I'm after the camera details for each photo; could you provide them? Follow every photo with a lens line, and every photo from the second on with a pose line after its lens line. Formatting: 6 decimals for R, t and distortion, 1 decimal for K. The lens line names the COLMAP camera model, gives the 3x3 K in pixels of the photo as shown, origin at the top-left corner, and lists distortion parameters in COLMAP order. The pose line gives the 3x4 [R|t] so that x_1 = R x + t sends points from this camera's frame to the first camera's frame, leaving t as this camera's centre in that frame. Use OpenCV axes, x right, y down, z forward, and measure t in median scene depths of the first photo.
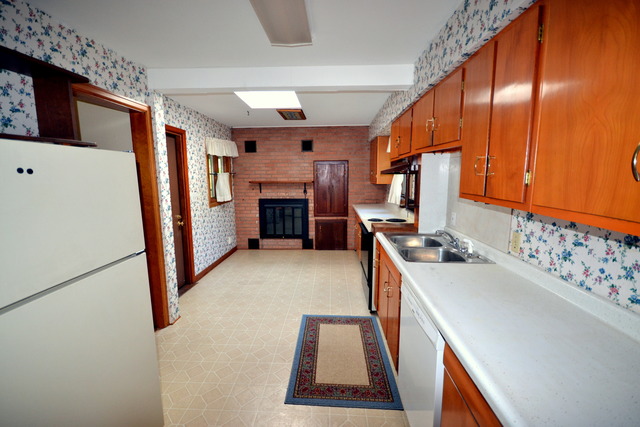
lens RADIAL K [[283.1, 0, 317.0], [0, 283.1, 213.8], [0, 0, 1]] dist [-0.005962, -0.001553]
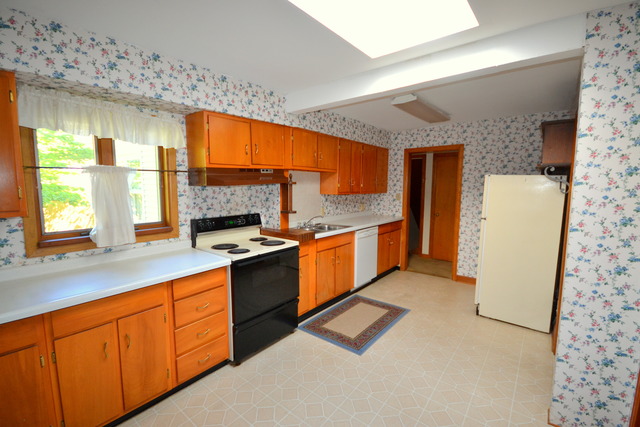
lens RADIAL K [[283.1, 0, 316.4], [0, 283.1, 213.7], [0, 0, 1]] dist [-0.005962, -0.001553]
pose [[-0.805474, -0.060513, 0.589534, -0.222708], [0.083825, 0.973138, 0.214418, -0.126633], [-0.586673, 0.222126, -0.778765, 0.890109]]
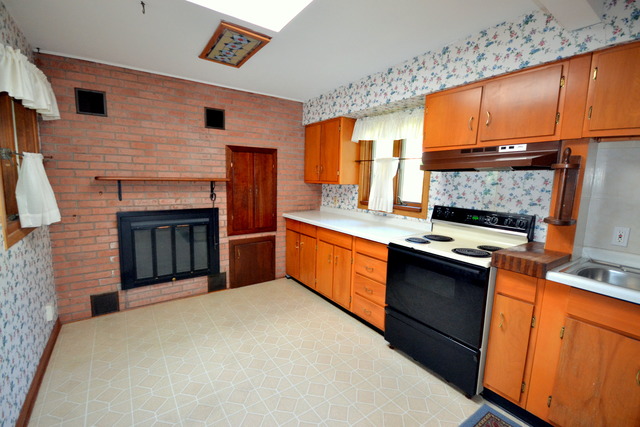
lens RADIAL K [[283.1, 0, 320.0], [0, 283.1, 214.1], [0, 0, 1]] dist [-0.005962, -0.001553]
pose [[0.791095, -0.056501, 0.609078, -0.225906], [0.055385, 0.998251, 0.020665, -0.039909], [-0.609180, 0.017386, 0.792841, 0.392902]]
